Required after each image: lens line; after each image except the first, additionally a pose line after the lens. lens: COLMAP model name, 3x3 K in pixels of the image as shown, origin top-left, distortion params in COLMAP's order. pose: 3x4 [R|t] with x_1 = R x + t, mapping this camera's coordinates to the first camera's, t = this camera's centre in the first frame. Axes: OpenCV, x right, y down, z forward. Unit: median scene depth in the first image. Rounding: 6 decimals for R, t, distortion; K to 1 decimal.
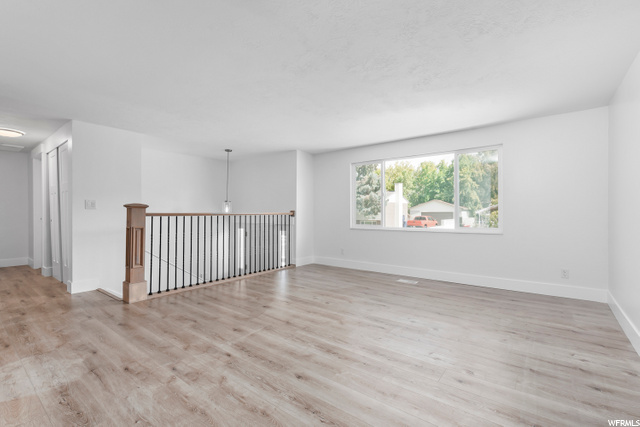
lens RADIAL K [[293.3, 0, 322.3], [0, 293.3, 213.4], [0, 0, 1]] dist [0.006191, 0.000358]
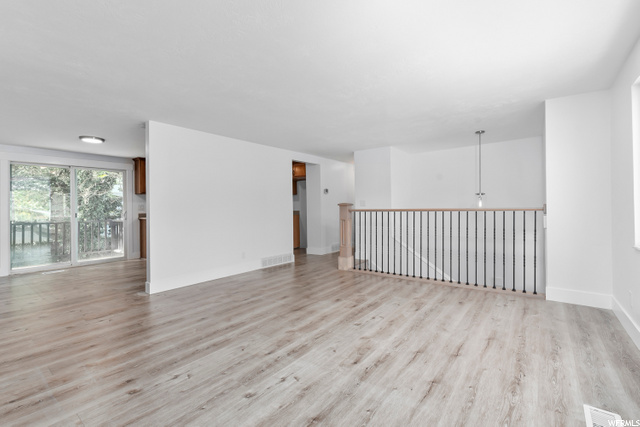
lens RADIAL K [[281.4, 0, 319.9], [0, 281.4, 210.5], [0, 0, 1]] dist [0.002758, 0.000094]
pose [[-0.004719, 0.012874, -0.999906, 0.894307], [0.008915, 0.999878, 0.012832, -0.017330], [0.999949, -0.008854, -0.004834, 1.040569]]
